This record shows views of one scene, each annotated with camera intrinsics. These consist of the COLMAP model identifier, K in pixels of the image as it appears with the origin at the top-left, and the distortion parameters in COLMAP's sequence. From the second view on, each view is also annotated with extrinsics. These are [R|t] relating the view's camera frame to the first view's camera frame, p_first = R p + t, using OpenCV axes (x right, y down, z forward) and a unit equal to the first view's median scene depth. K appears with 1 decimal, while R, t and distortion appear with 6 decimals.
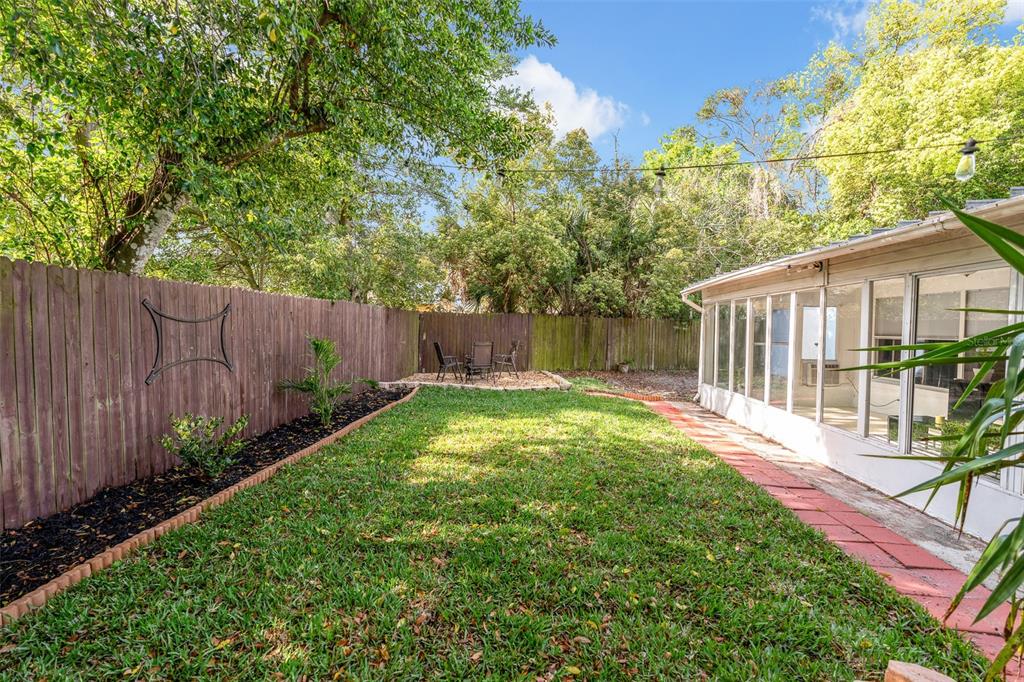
lens RADIAL K [[480.7, 0, 512.4], [0, 480.7, 336.5], [0, 0, 1]] dist [0.027155, 0.000245]
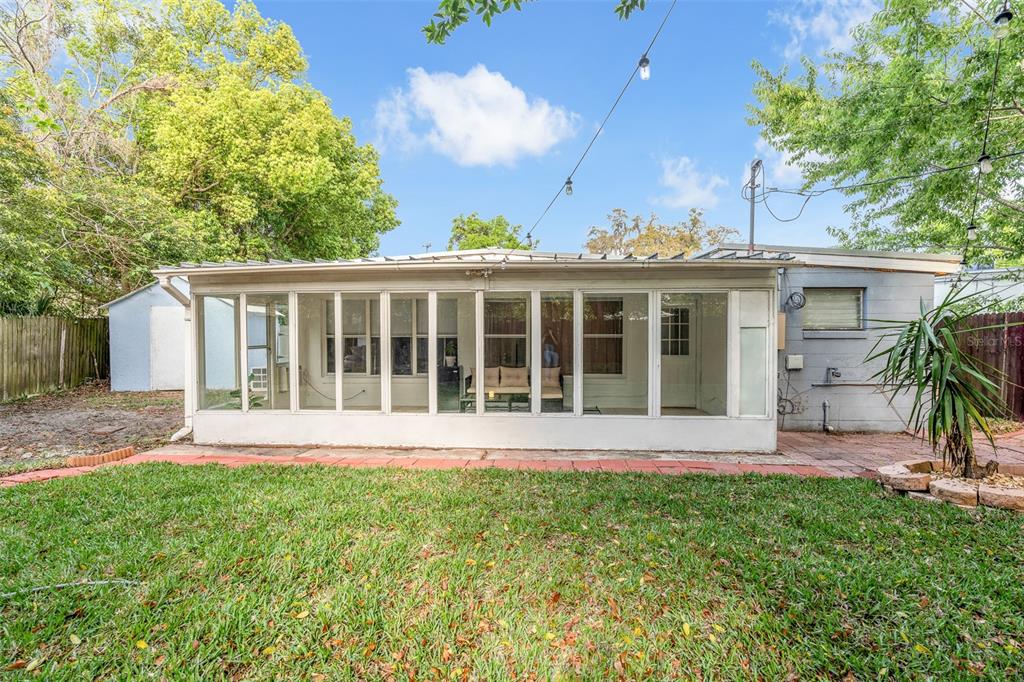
lens RADIAL K [[480.7, 0, 514.4], [0, 480.7, 336.6], [0, 0, 1]] dist [0.027155, 0.000245]
pose [[0.004450, -0.021956, 0.999749, -0.208319], [0.022348, 0.999511, 0.021852, -0.008729], [-0.999740, 0.022245, 0.004939, 0.403394]]
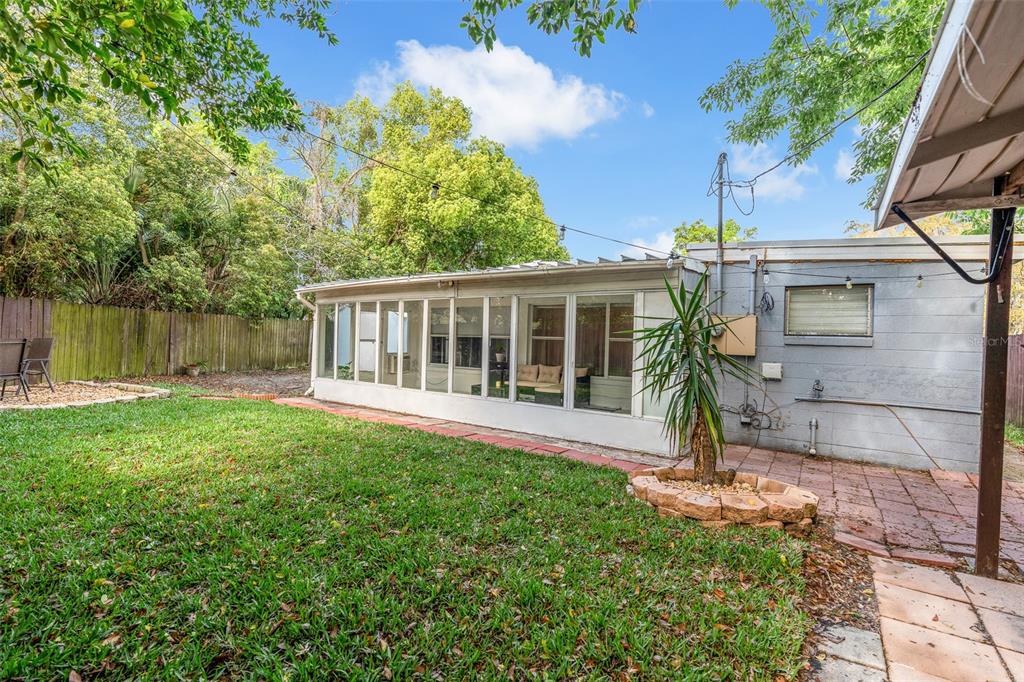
lens RADIAL K [[480.7, 0, 513.9], [0, 480.7, 336.5], [0, 0, 1]] dist [0.027155, 0.000245]
pose [[0.533819, 0.006327, 0.845575, -0.205180], [-0.001660, 0.999978, -0.006435, 0.008612], [-0.845597, 0.002032, 0.533818, 0.041791]]
